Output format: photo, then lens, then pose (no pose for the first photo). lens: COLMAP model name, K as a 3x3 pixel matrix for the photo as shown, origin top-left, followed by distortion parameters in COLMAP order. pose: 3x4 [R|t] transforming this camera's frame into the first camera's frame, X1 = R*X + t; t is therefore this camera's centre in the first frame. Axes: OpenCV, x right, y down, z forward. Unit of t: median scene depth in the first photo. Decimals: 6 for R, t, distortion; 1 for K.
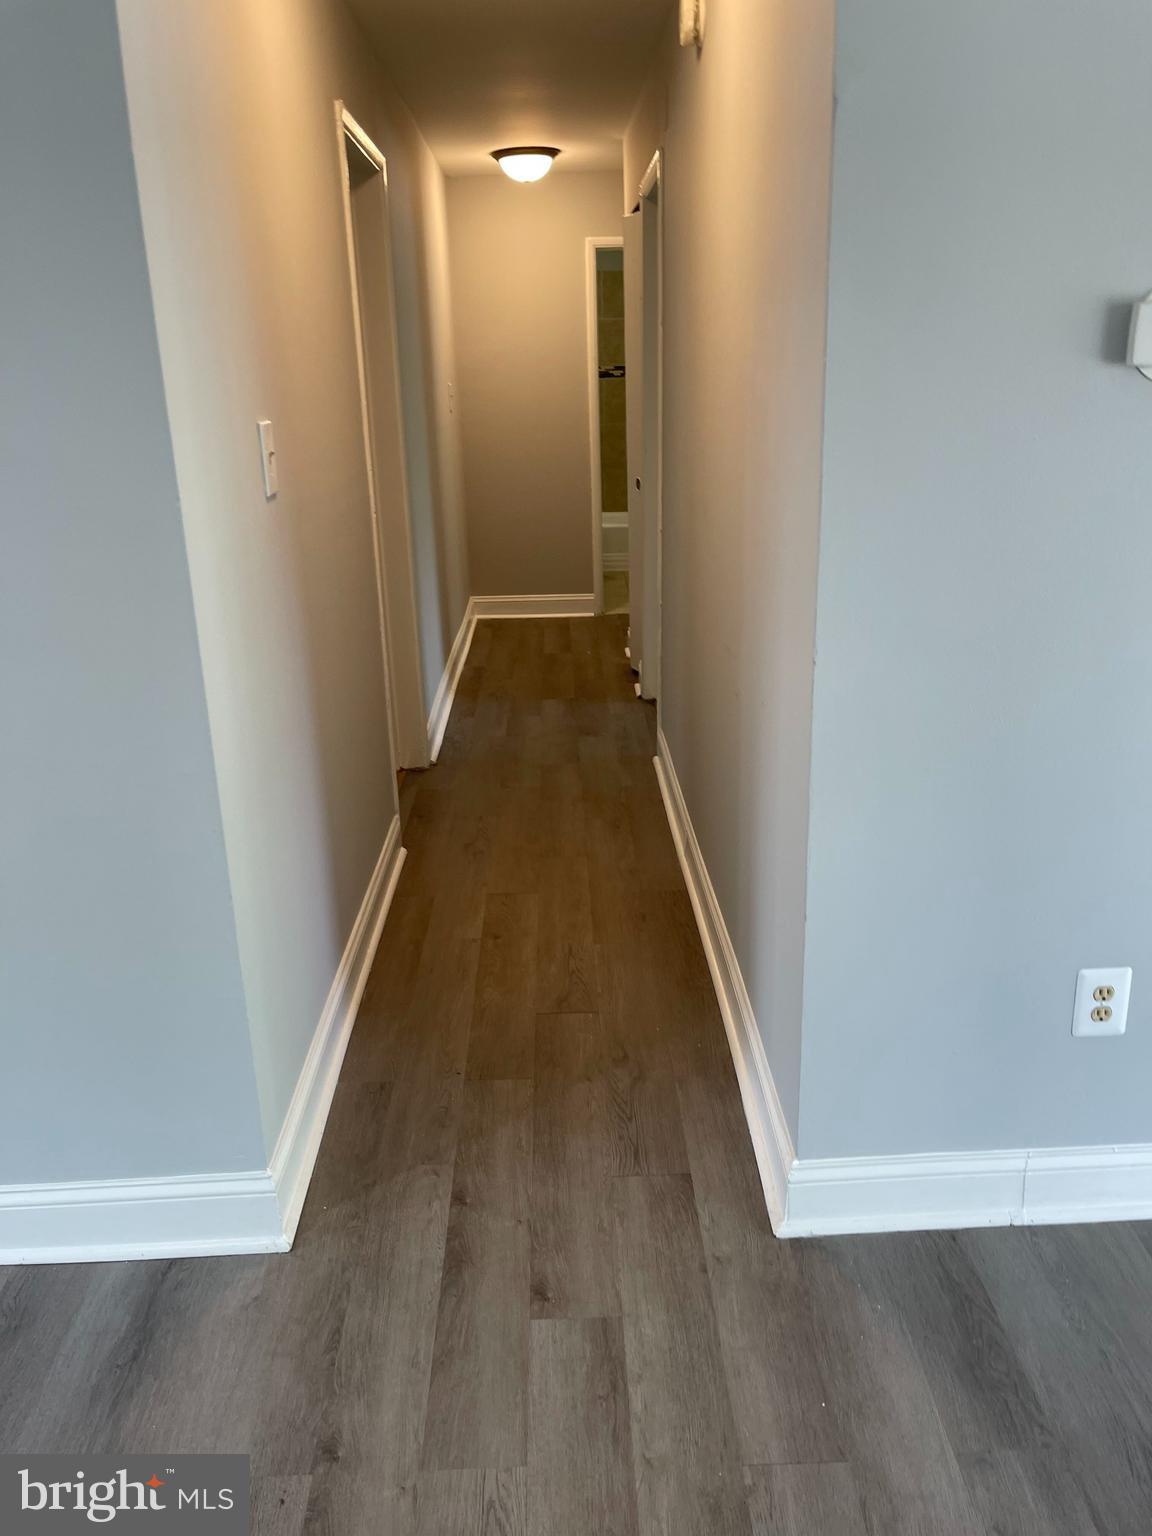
lens RADIAL K [[1157.1, 0, 579.6], [0, 1157.1, 754.8], [0, 0, 1]] dist [0.065711, -0.089682]
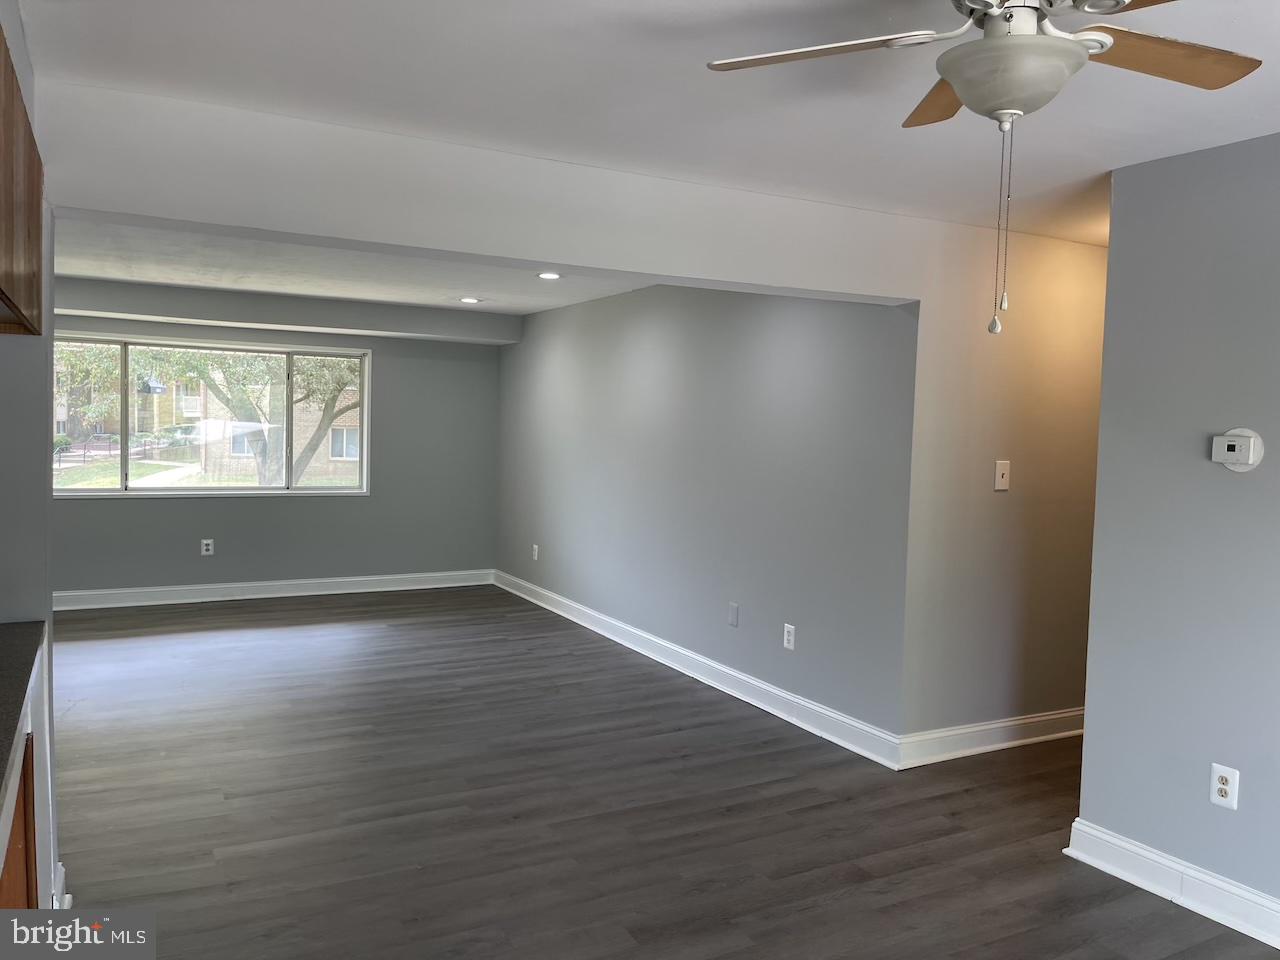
lens RADIAL K [[964.2, 0, 657.6], [0, 964.2, 471.2], [0, 0, 1]] dist [0.065711, -0.089682]
pose [[0.462012, 0.082644, -0.883015, 1.364478], [-0.316591, 0.945419, -0.077163, 0.142546], [0.828441, 0.315204, 0.462959, -0.630649]]
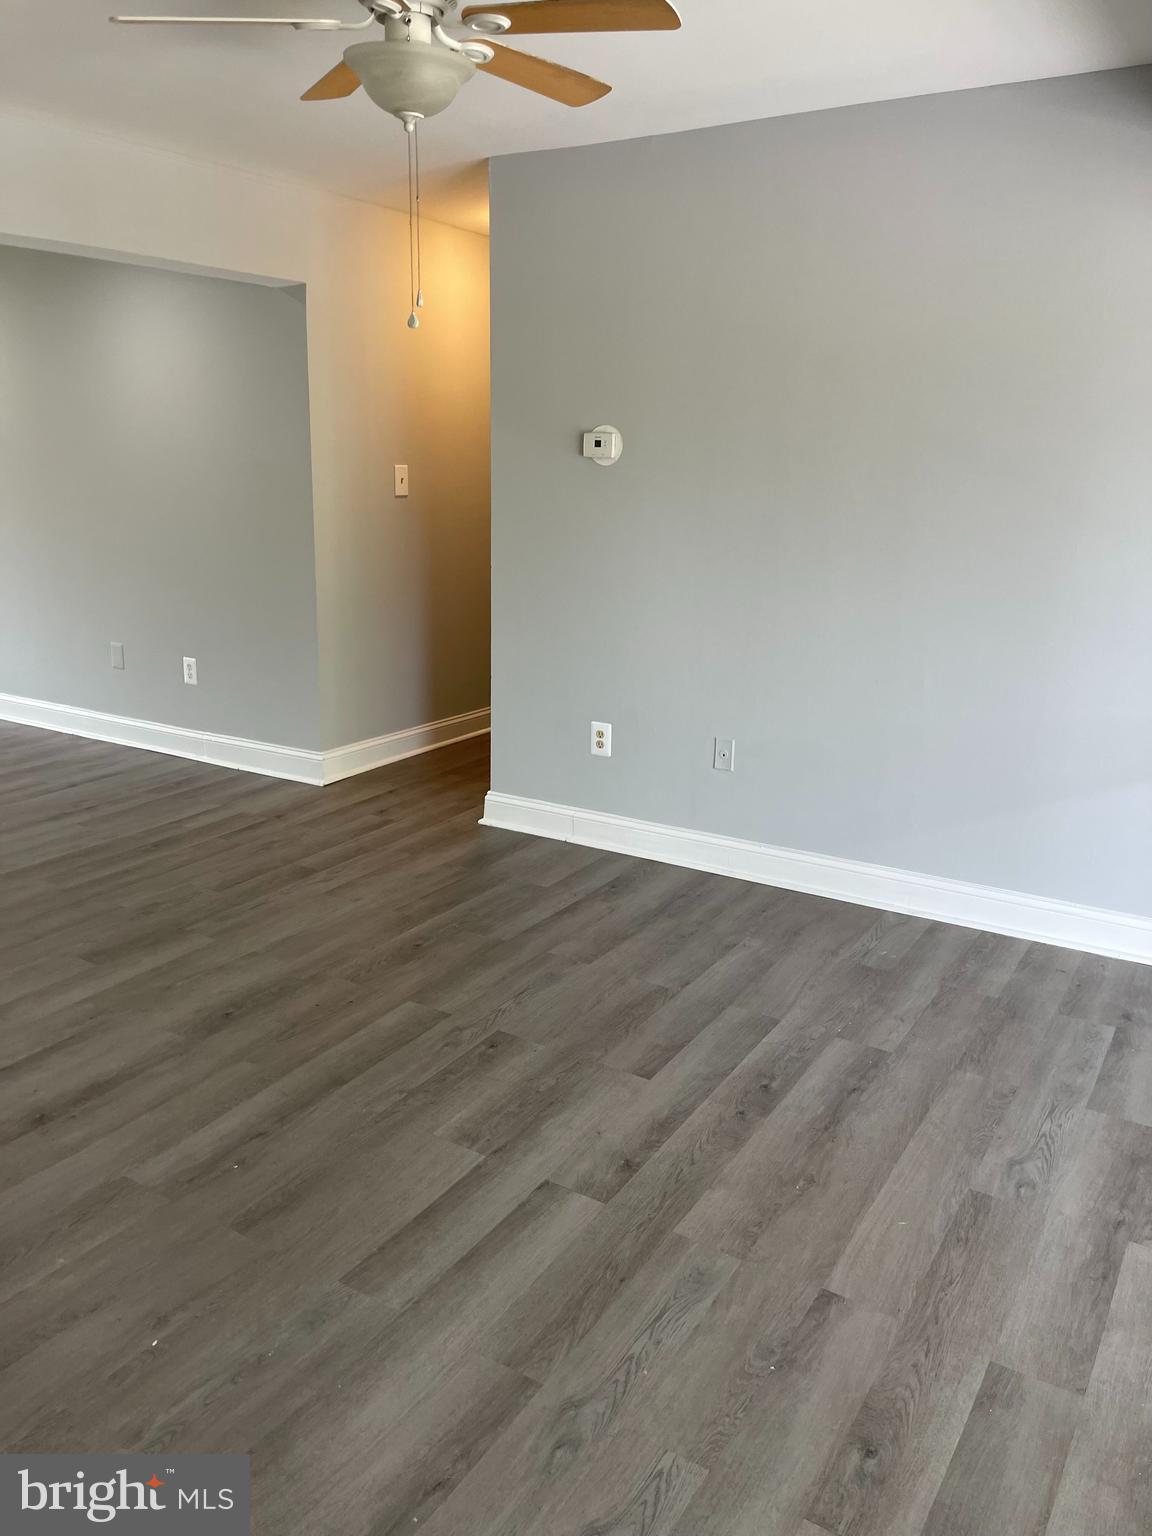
lens RADIAL K [[1157.1, 0, 577.5], [0, 1157.1, 767.4], [0, 0, 1]] dist [0.065711, -0.089682]
pose [[0.835600, 0.182702, -0.518066, 1.567963], [-0.210412, 0.977598, 0.005384, 0.262523], [0.507444, 0.104509, 0.855324, -0.910081]]
